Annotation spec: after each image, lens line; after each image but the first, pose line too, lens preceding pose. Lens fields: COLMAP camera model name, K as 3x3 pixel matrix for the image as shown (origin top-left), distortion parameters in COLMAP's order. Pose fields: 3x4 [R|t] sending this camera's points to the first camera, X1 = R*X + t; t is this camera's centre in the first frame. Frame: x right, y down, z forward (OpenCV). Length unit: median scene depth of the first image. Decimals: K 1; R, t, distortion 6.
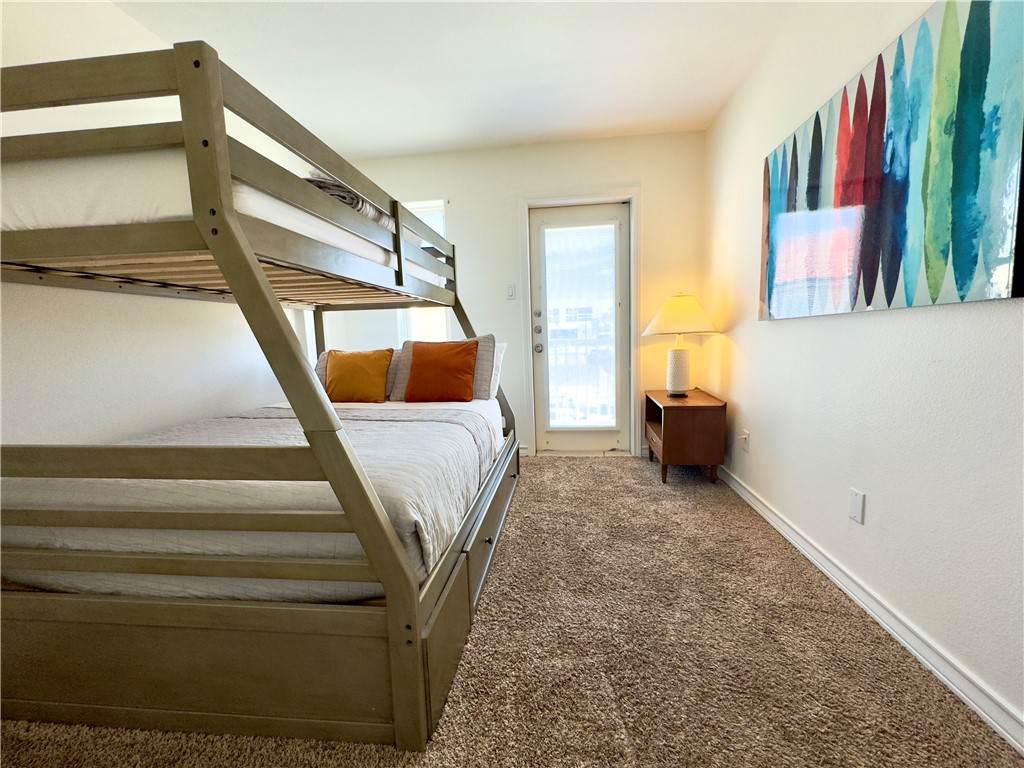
lens RADIAL K [[408.7, 0, 512.8], [0, 408.7, 387.9], [0, 0, 1]] dist [-0.001411, 0.000011]
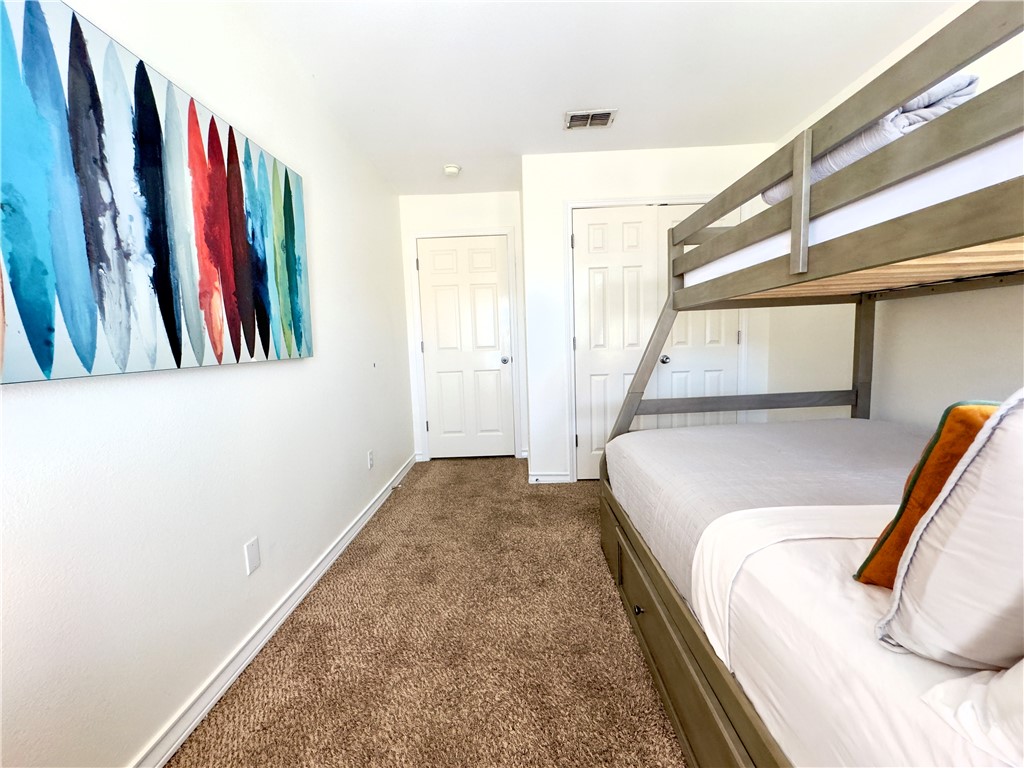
lens RADIAL K [[408.7, 0, 509.1], [0, 408.7, 384.6], [0, 0, 1]] dist [-0.001411, 0.000011]
pose [[-0.991808, 0.080101, -0.099507, 0.353998], [0.055582, 0.971975, 0.228419, -0.380690], [0.115014, 0.221017, -0.968464, 2.389801]]
